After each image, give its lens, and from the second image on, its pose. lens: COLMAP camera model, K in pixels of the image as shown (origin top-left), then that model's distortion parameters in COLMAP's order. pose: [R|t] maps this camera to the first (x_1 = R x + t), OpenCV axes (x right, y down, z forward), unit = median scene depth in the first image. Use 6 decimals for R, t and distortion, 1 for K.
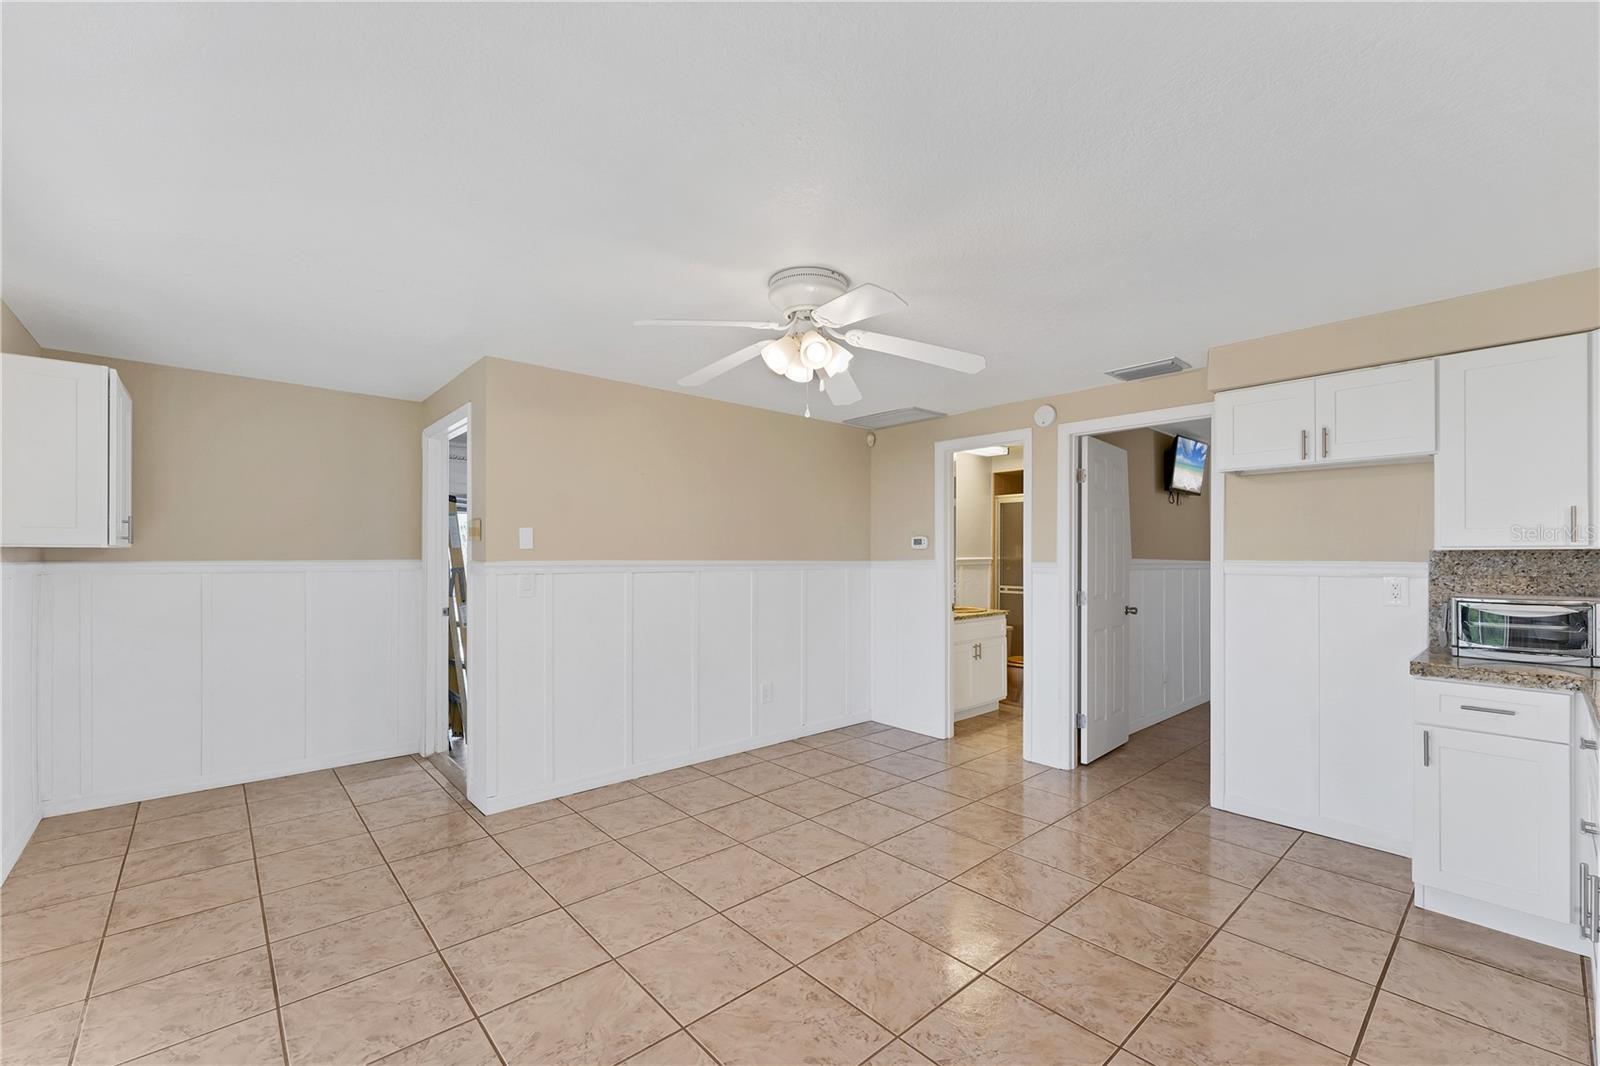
lens RADIAL K [[652.9, 0, 798.5], [0, 652.9, 544.0], [0, 0, 1]] dist [0.001392, -0.000256]
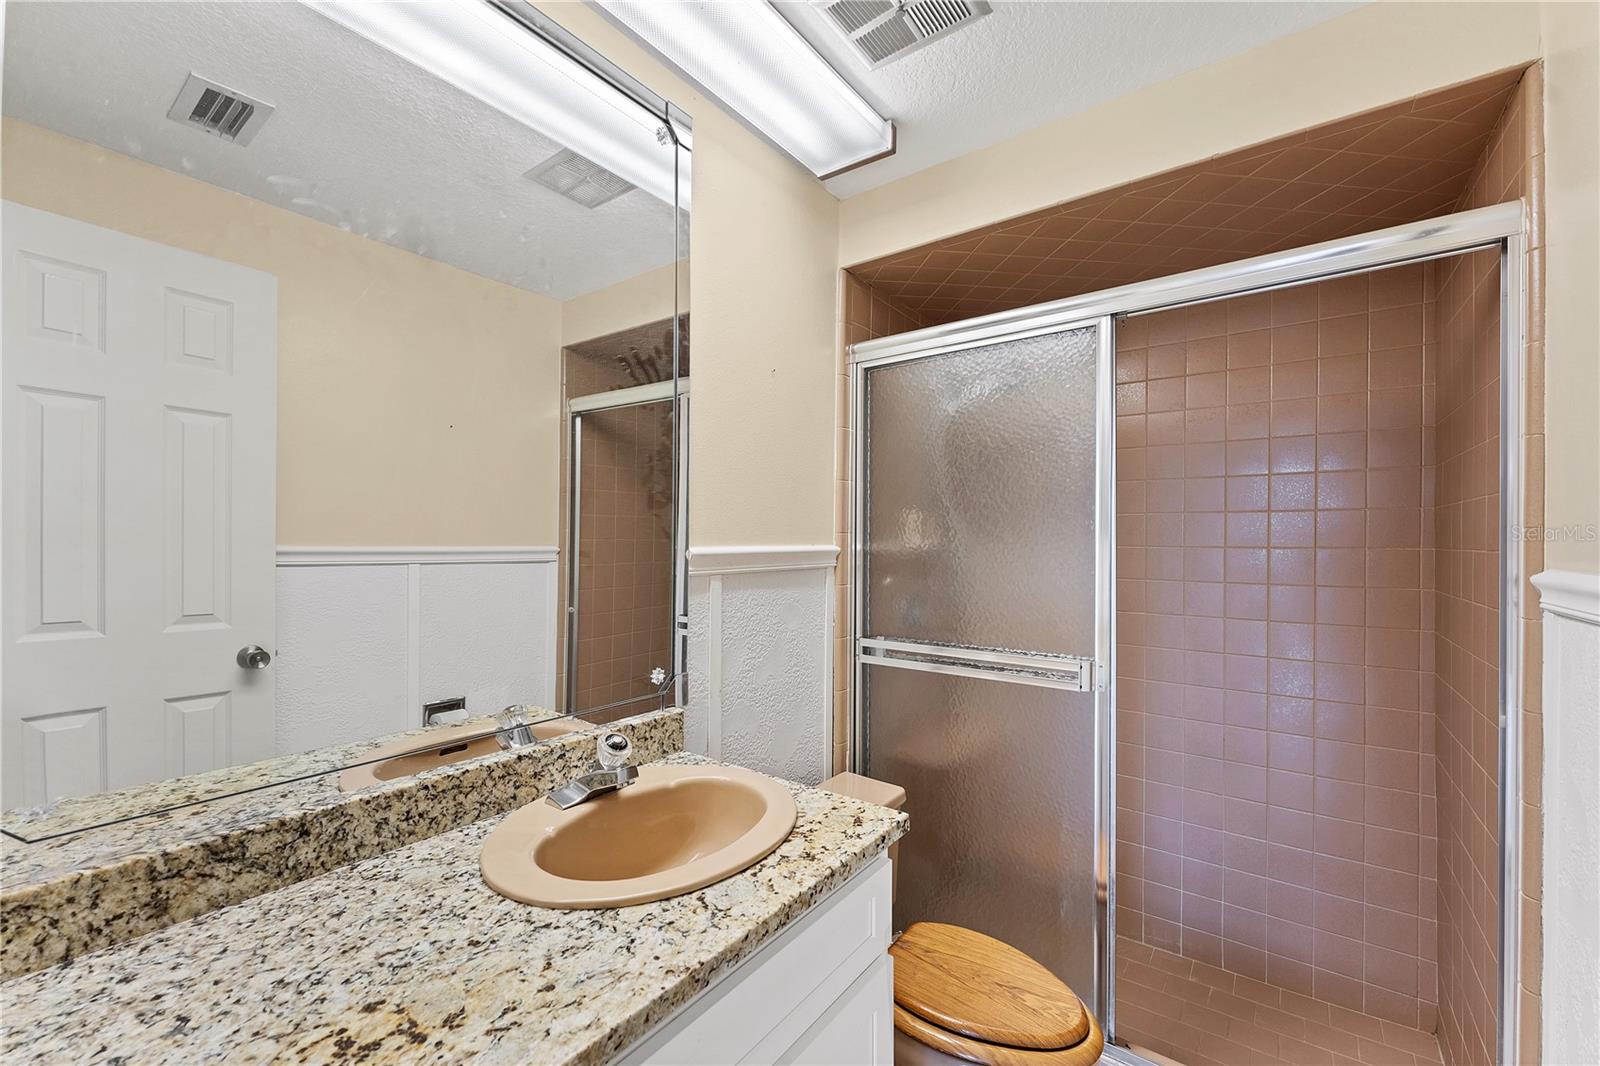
lens RADIAL K [[652.9, 0, 801.2], [0, 652.9, 539.4], [0, 0, 1]] dist [0.001392, -0.000256]
pose [[0.978165, 0.004371, 0.207786, 0.216344], [-0.006622, 0.999927, 0.010143, 0.015026], [-0.207727, -0.011297, 0.978122, 0.703171]]
